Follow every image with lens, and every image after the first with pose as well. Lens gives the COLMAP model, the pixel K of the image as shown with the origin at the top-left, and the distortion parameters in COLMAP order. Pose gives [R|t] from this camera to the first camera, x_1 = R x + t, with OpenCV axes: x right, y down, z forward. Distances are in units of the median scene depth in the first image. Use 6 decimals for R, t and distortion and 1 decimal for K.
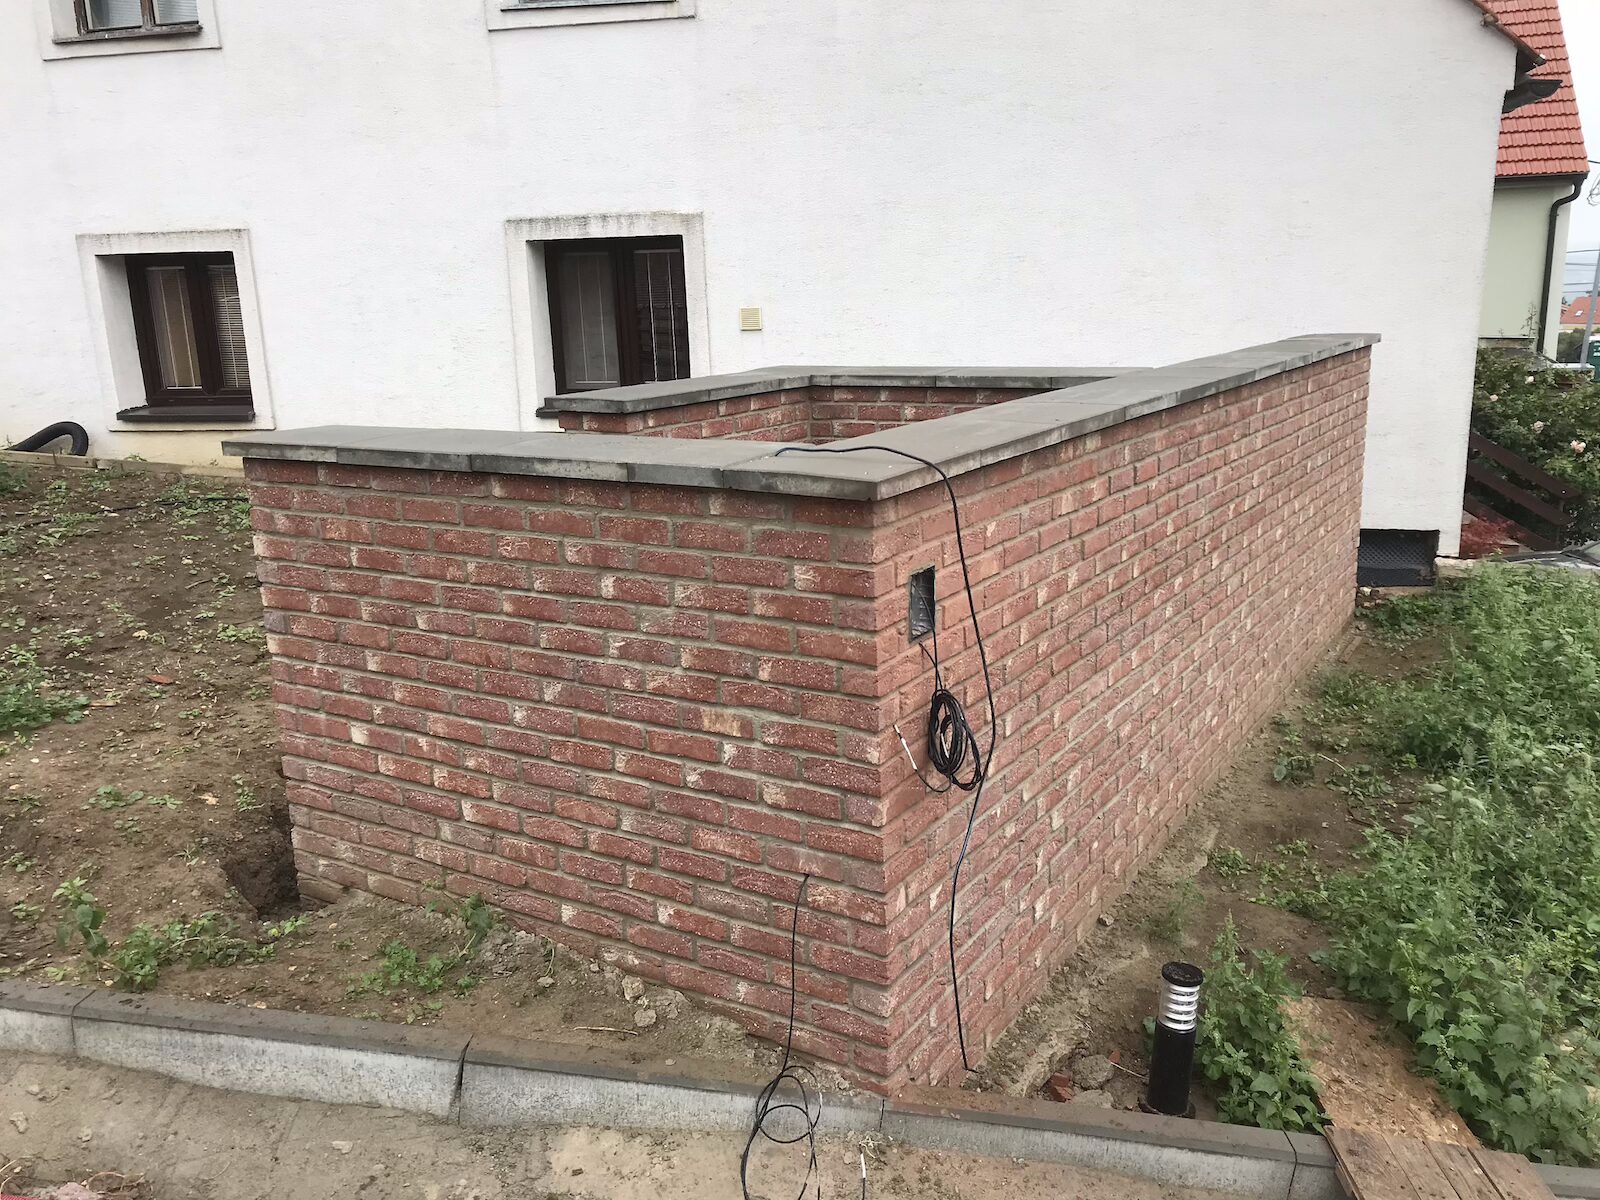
lens RADIAL K [[1306.7, 0, 801.1], [0, 1306.7, 606.7], [0, 0, 1]] dist [0.116931, -0.007743]
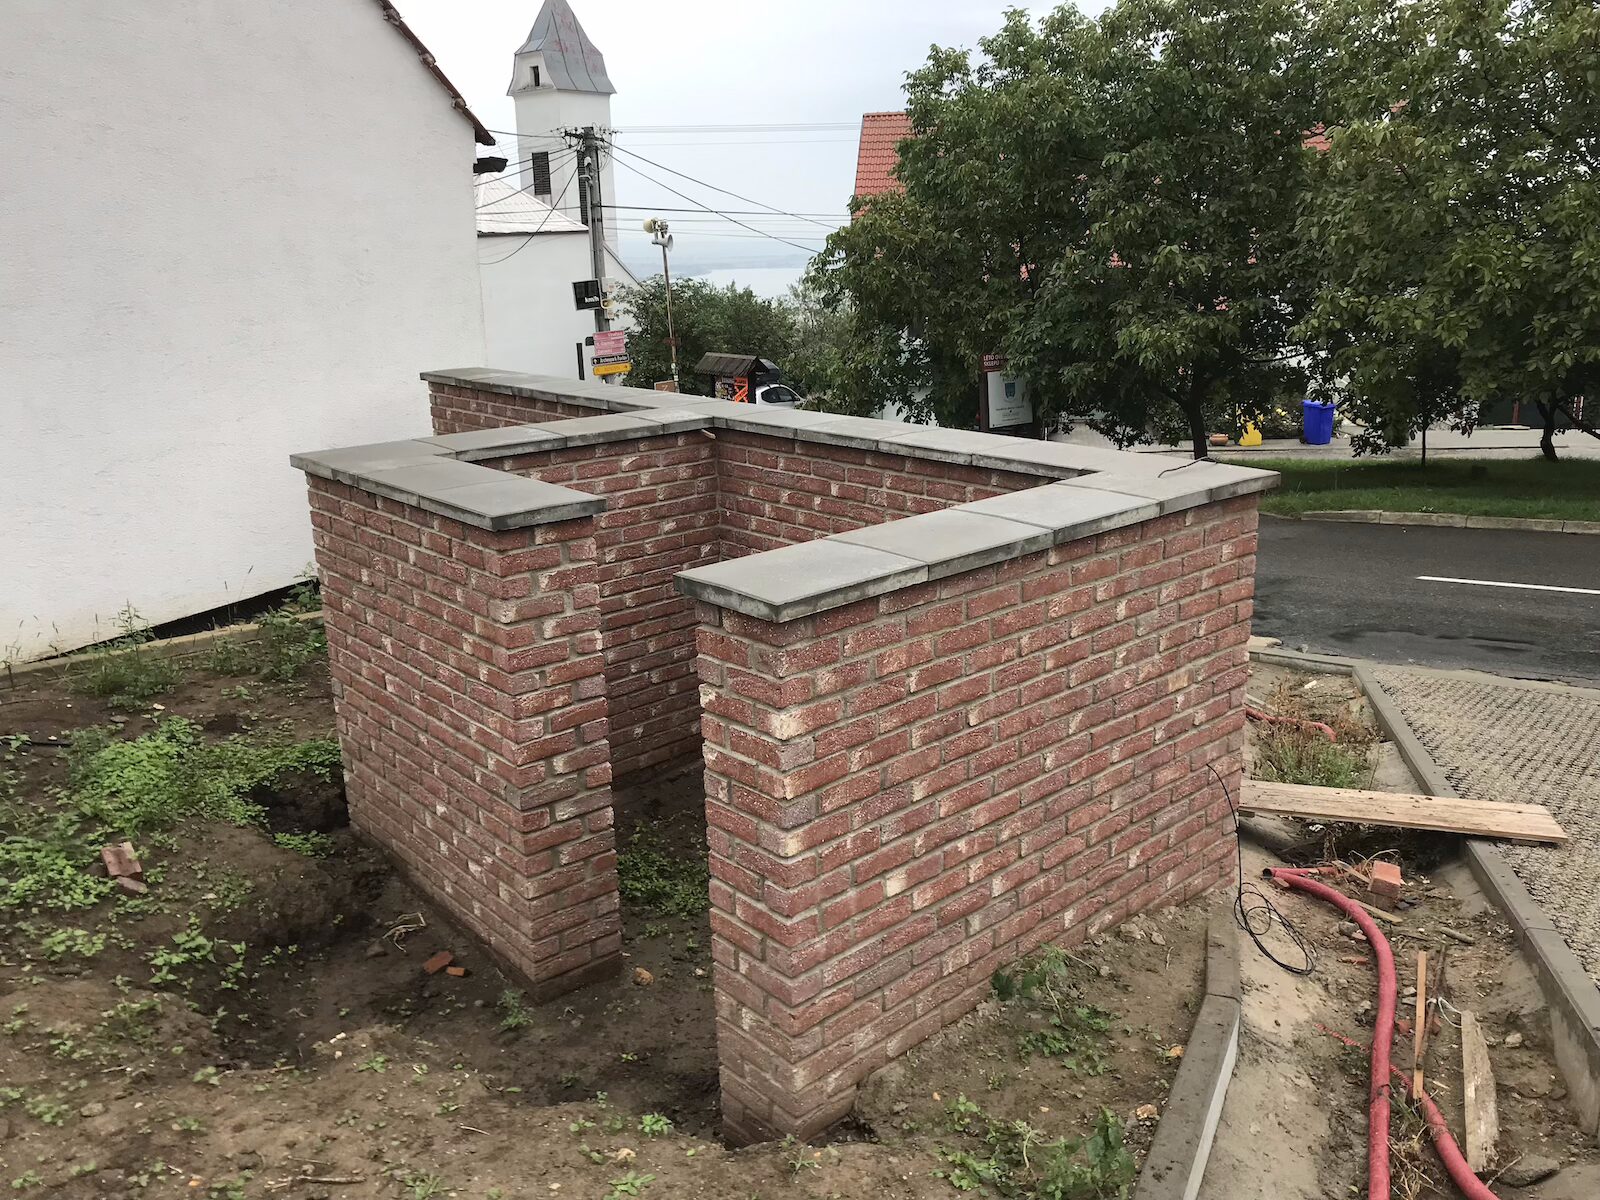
lens RADIAL K [[1306.7, 0, 799.7], [0, 1306.7, 592.4], [0, 0, 1]] dist [0.116931, -0.007743]
pose [[0.265836, -0.224748, 0.937454, -1.270637], [0.242811, 0.956703, 0.160508, -0.278076], [-0.932938, 0.184955, 0.308897, 0.839937]]
